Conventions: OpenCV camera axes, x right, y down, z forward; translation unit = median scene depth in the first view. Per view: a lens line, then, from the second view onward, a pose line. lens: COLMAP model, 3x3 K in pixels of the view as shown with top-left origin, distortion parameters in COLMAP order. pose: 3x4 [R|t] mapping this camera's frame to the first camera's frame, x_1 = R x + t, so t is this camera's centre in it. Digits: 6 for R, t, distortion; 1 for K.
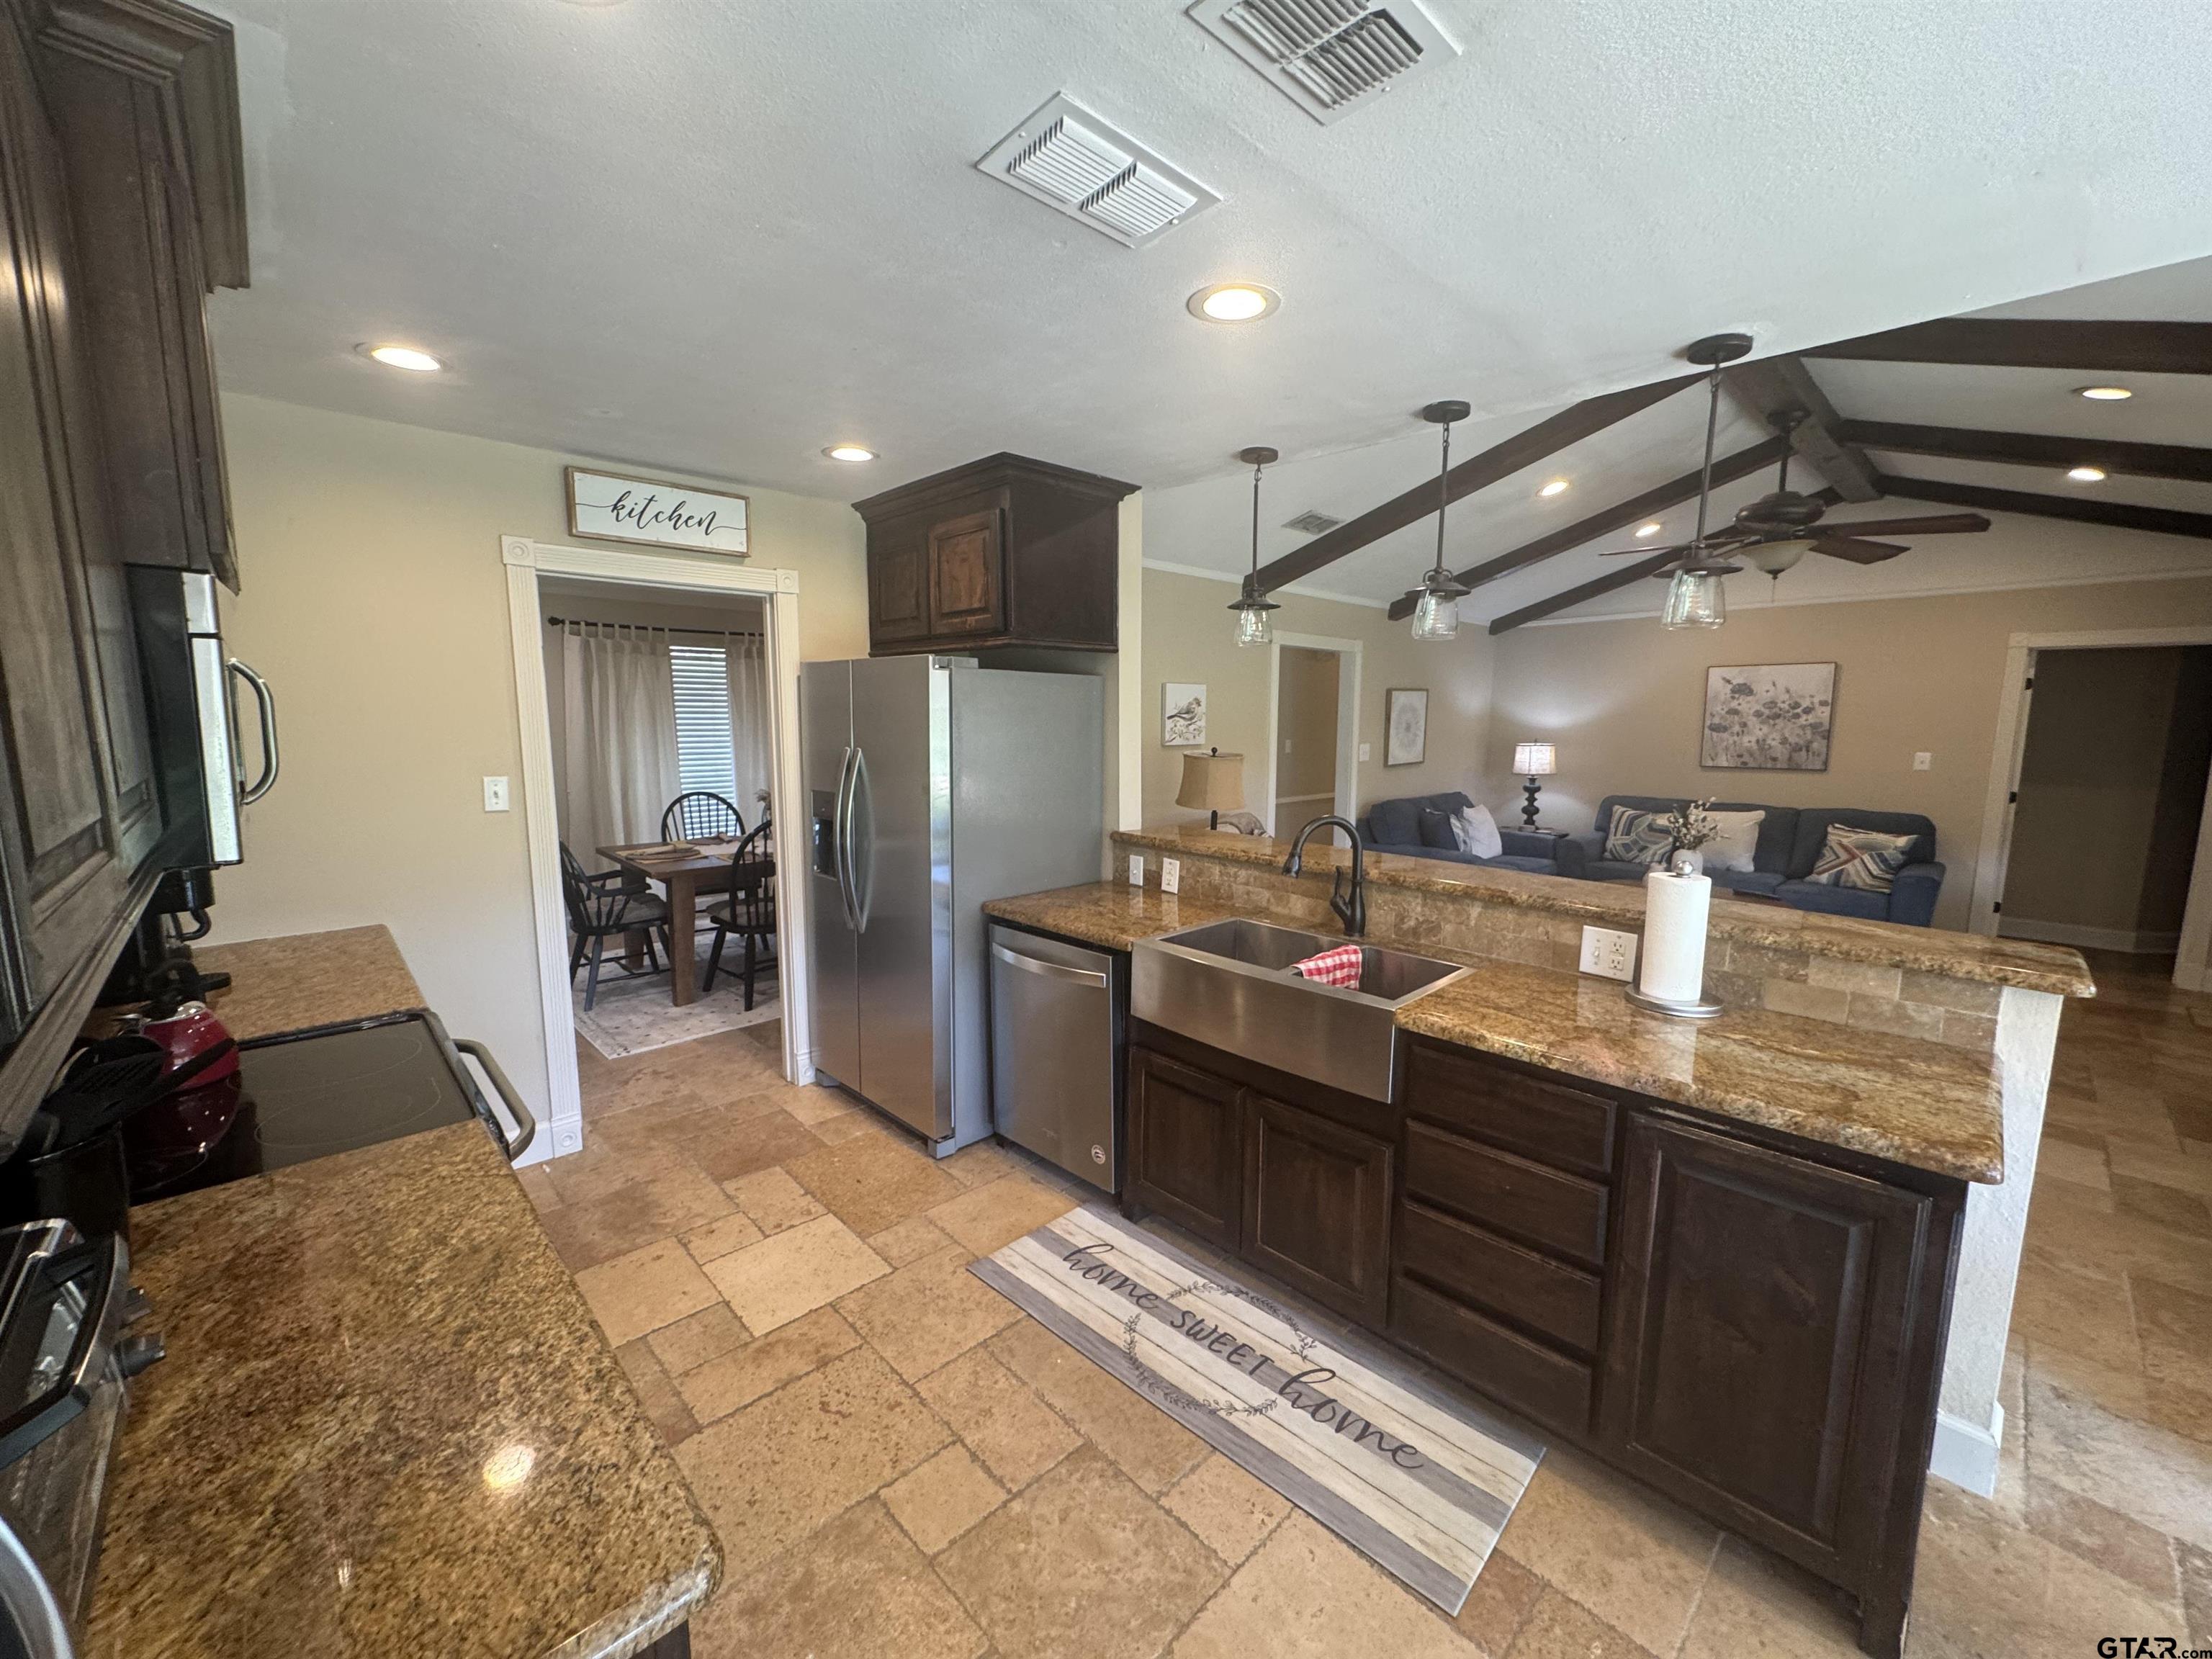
lens RADIAL K [[882.1, 0, 1103.7], [0, 882.1, 827.1], [0, 0, 1]] dist [-0.000751, 0.000067]
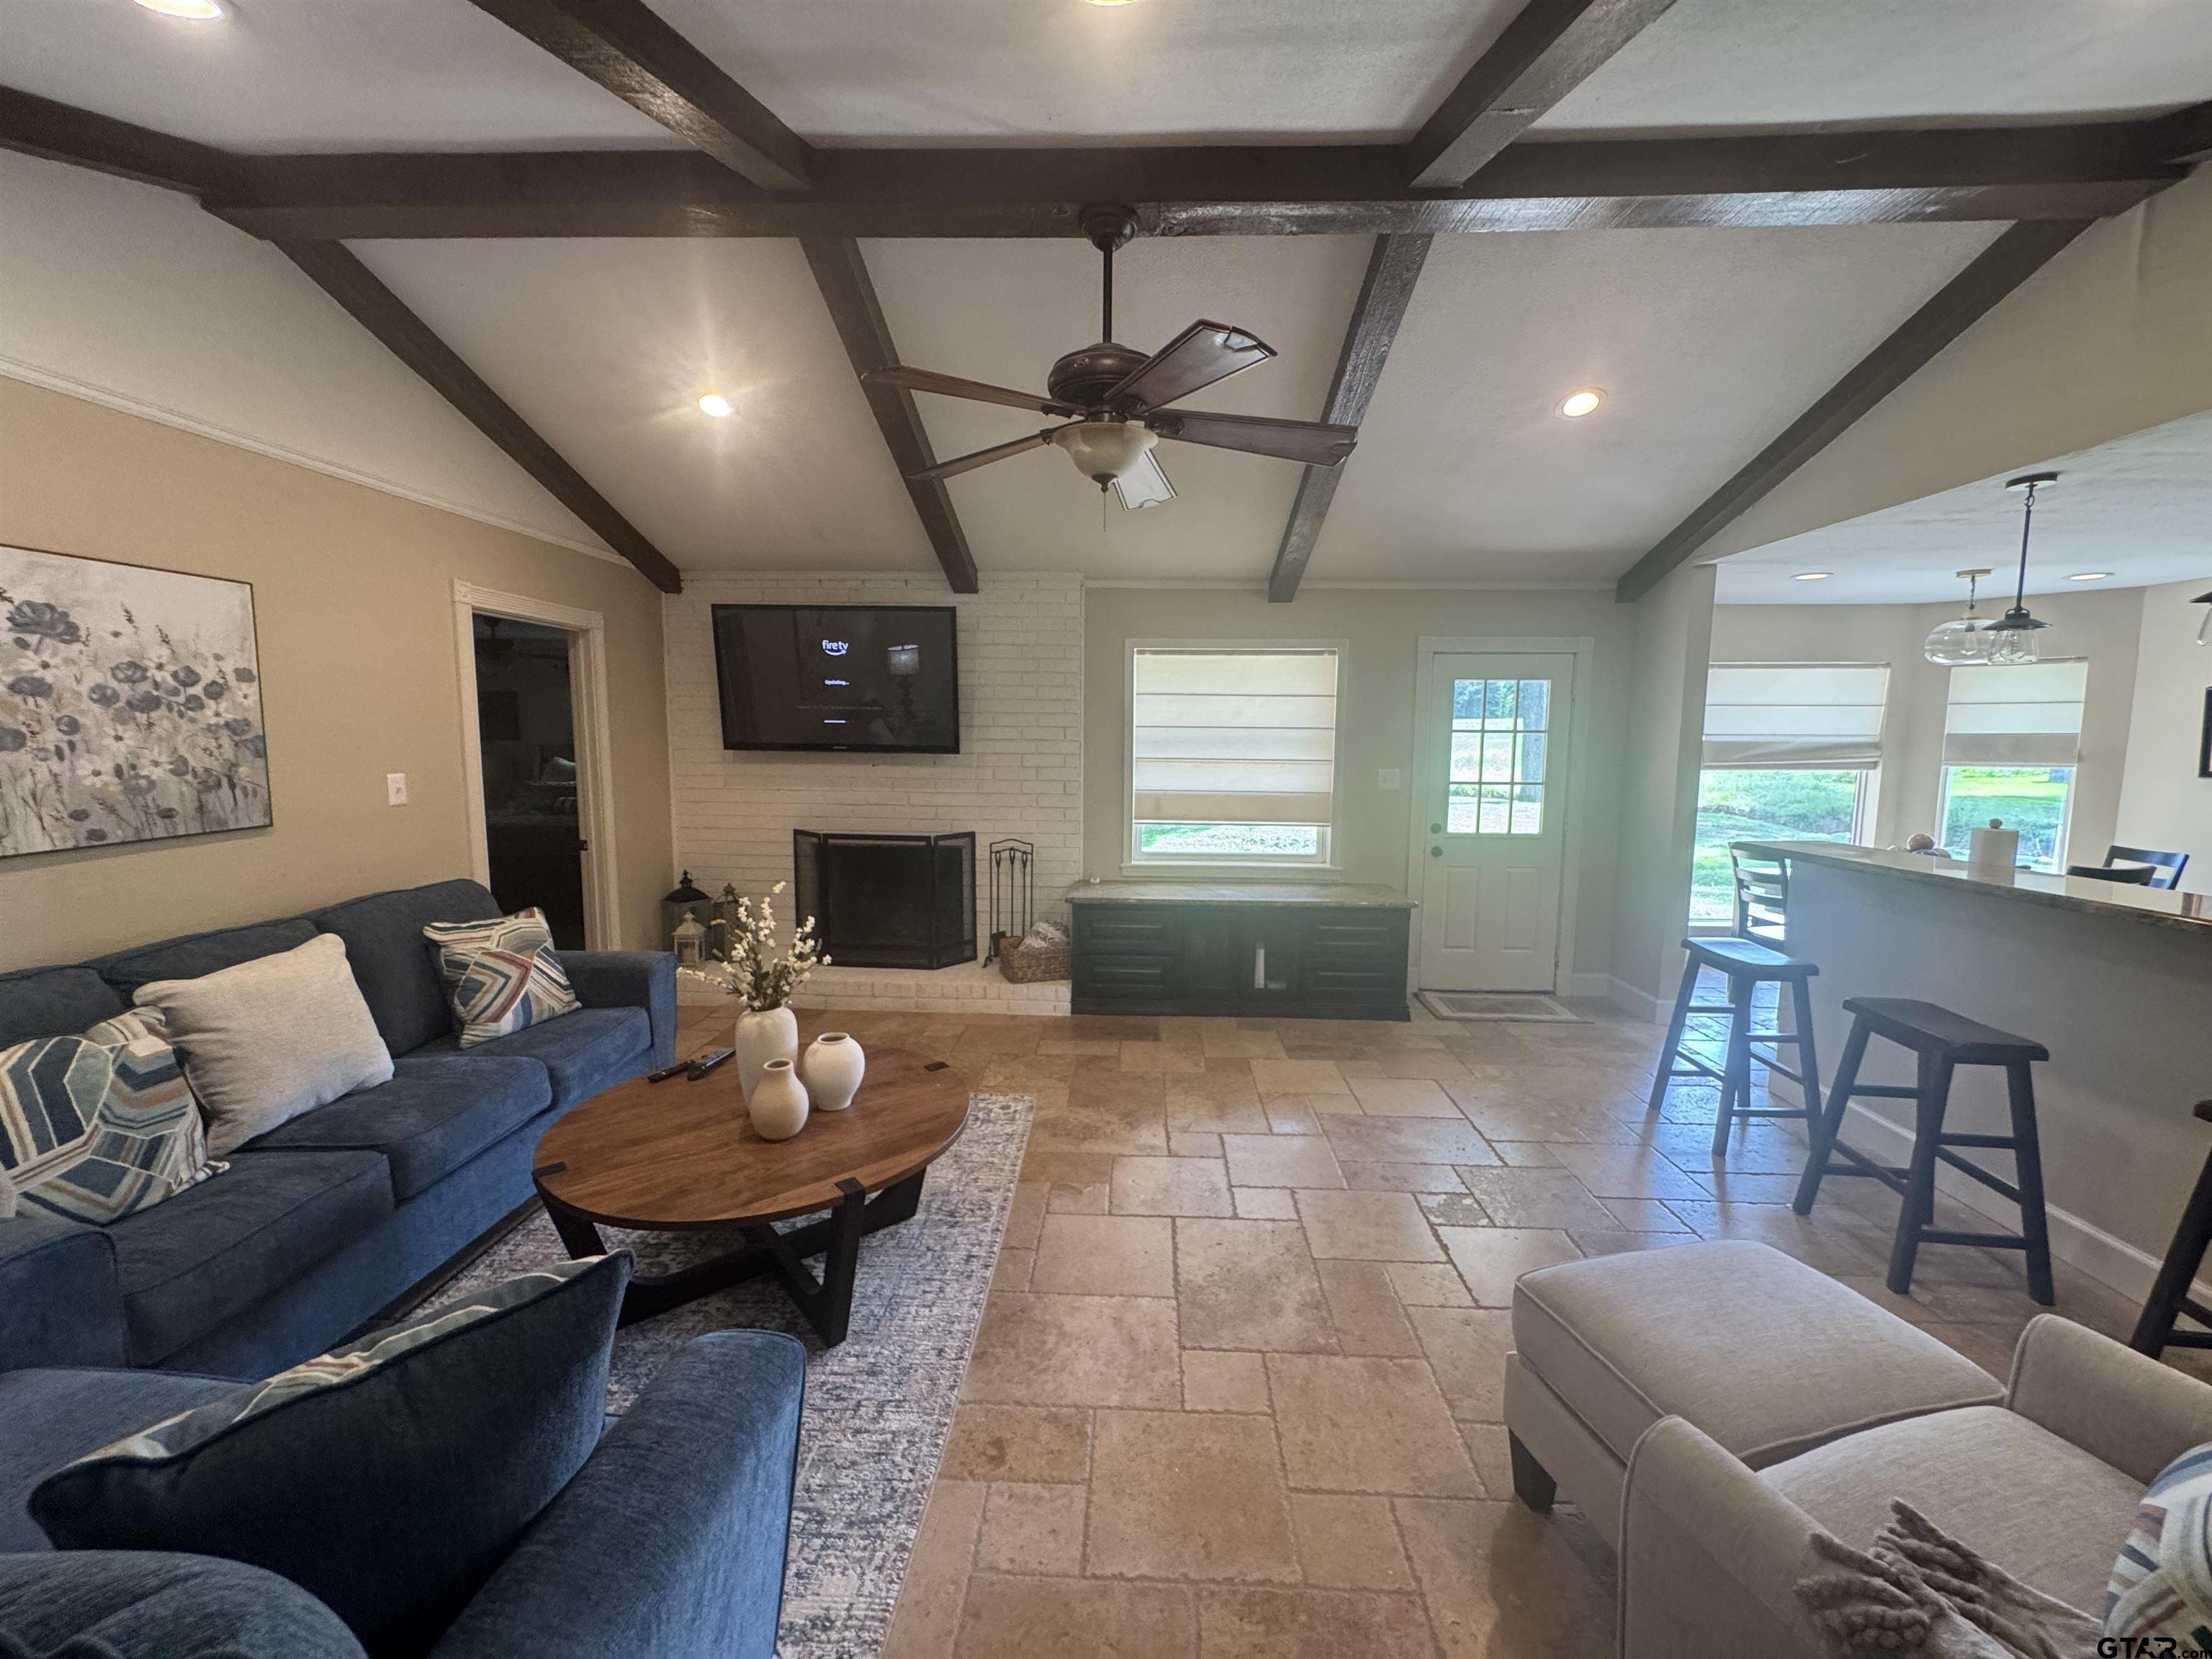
lens RADIAL K [[882.1, 0, 1103.7], [0, 882.1, 827.1], [0, 0, 1]] dist [-0.000751, 0.000067]
pose [[-0.691804, -0.090241, 0.716424, 0.374103], [0.080265, 0.976401, 0.200494, -0.221266], [-0.717611, 0.196206, -0.668235, 1.839667]]
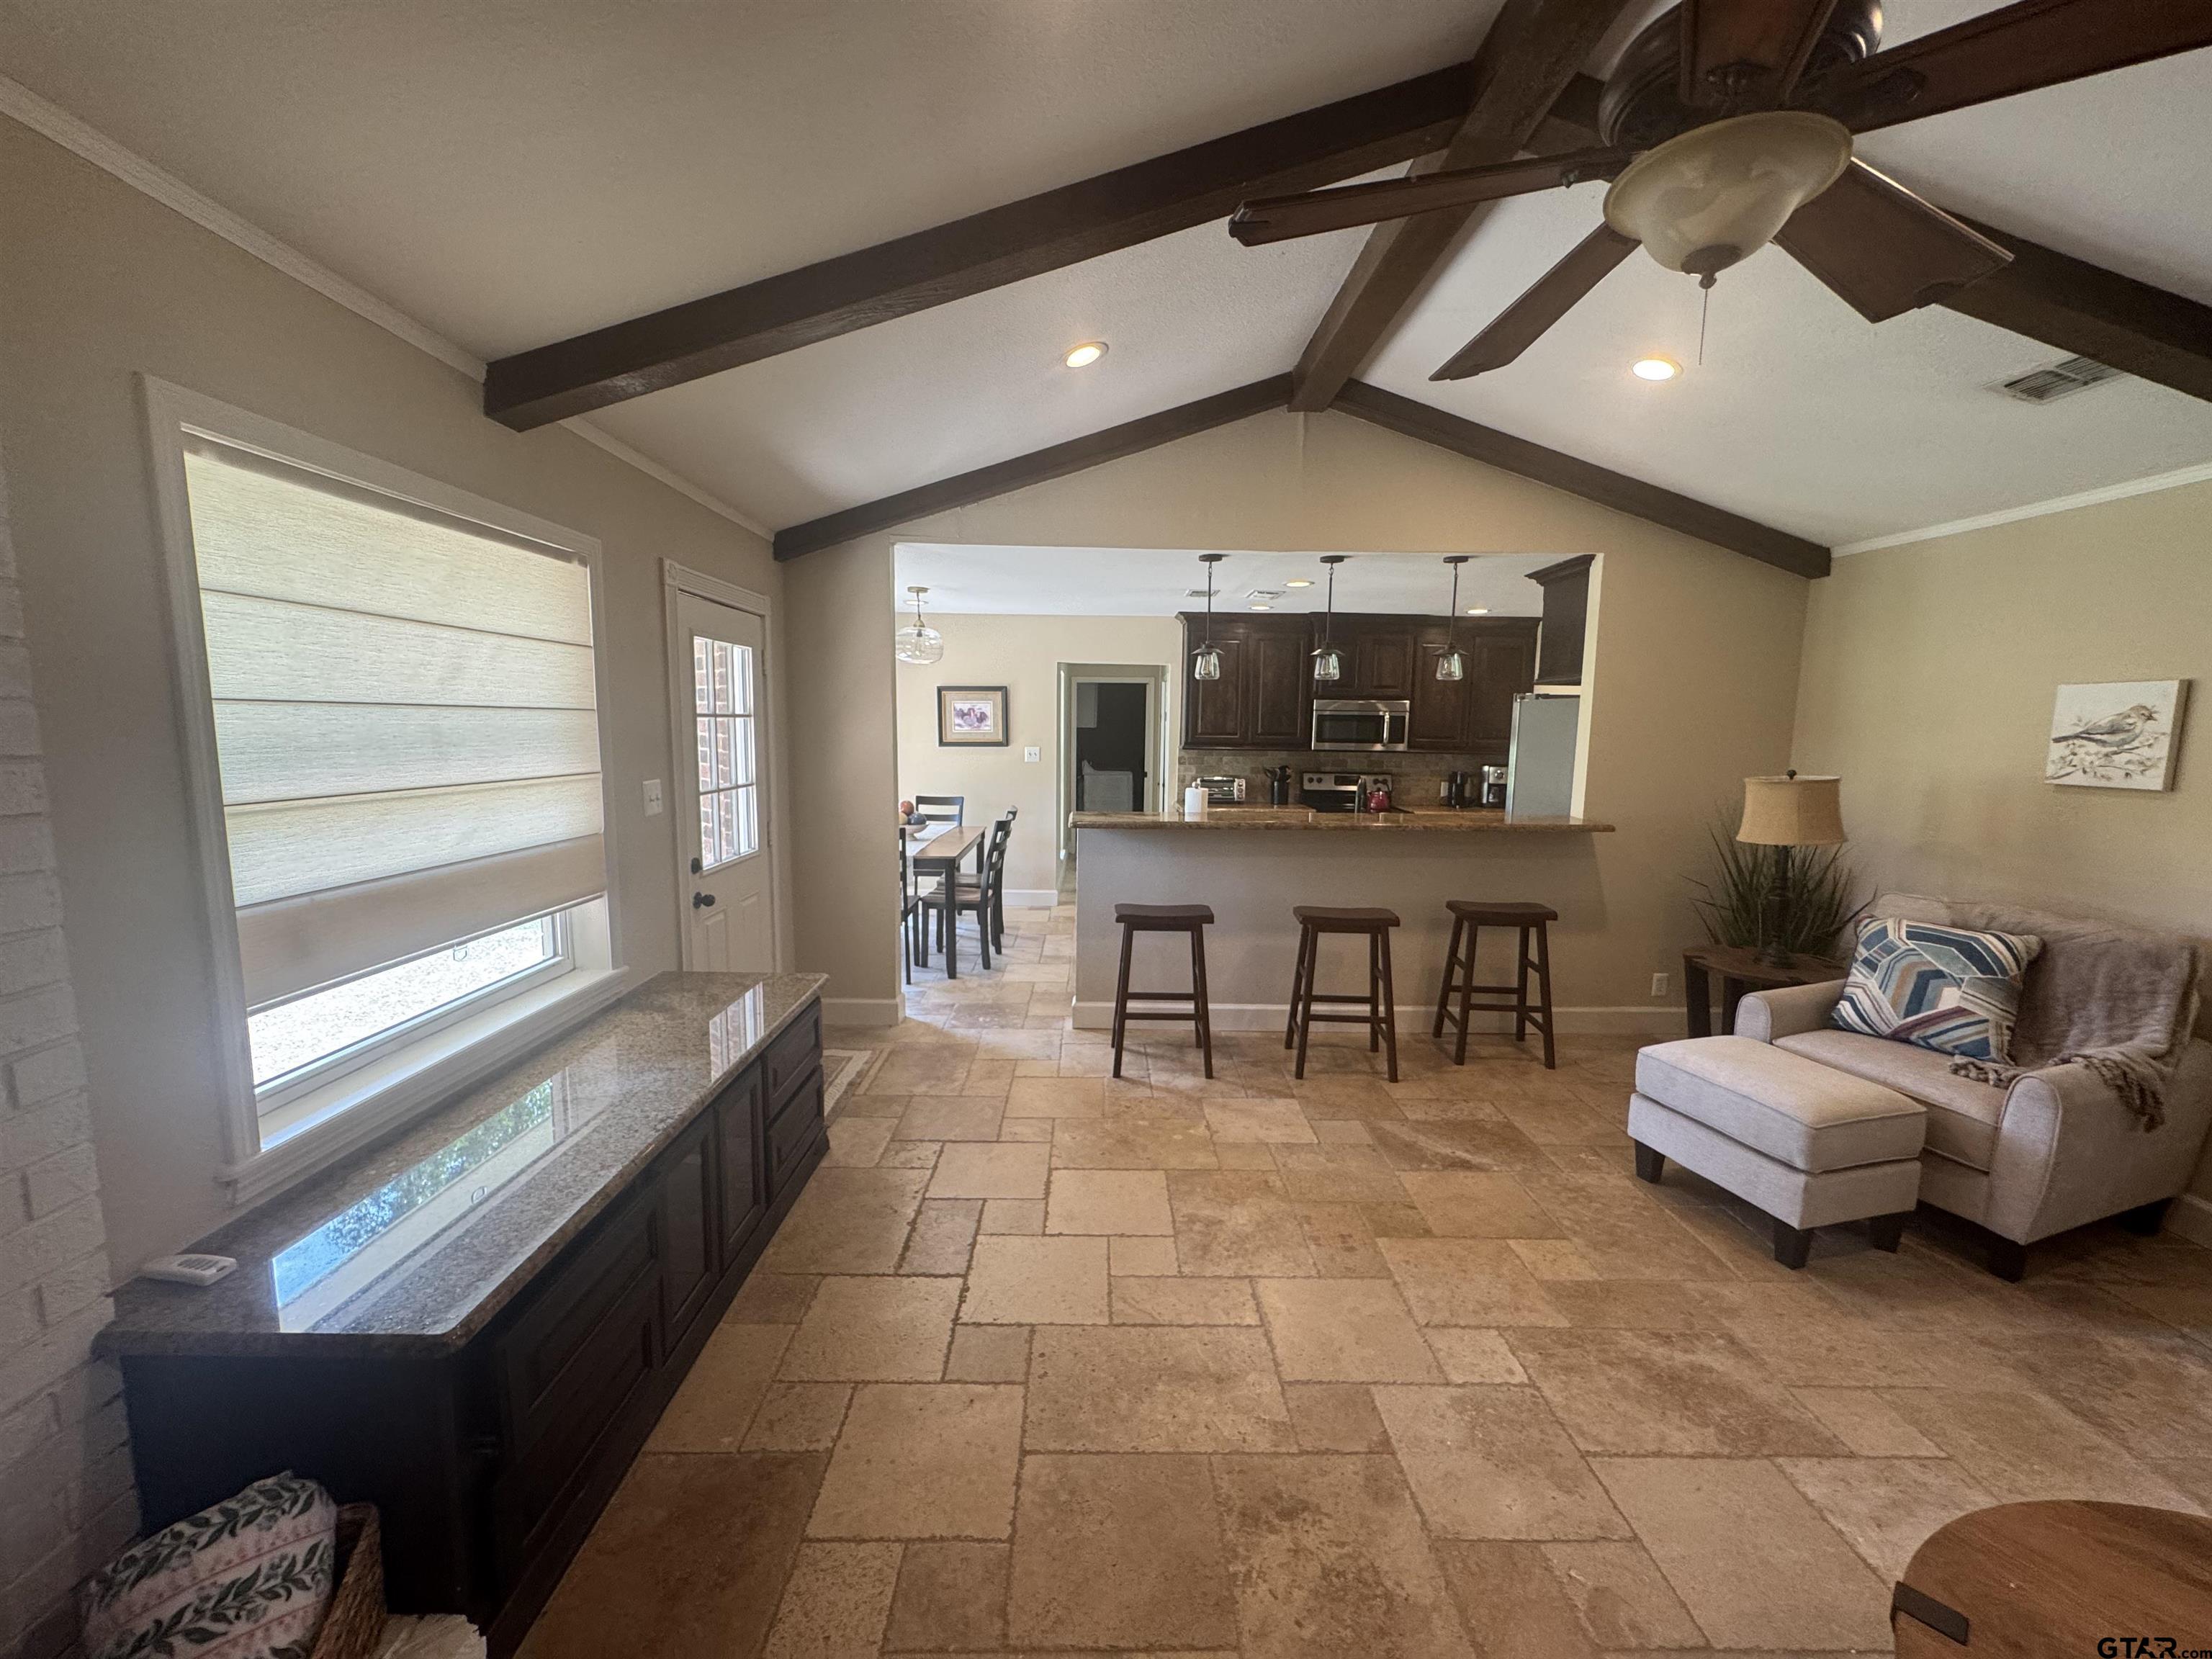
lens RADIAL K [[876.2, 0, 1109.0], [0, 876.2, 825.1], [0, 0, 1]] dist [0.000527, 0.000081]
pose [[-0.681047, 0.065327, -0.729319, 1.456576], [-0.118175, 0.973150, 0.197521, -0.160284], [0.722640, 0.220709, -0.655041, 1.380109]]
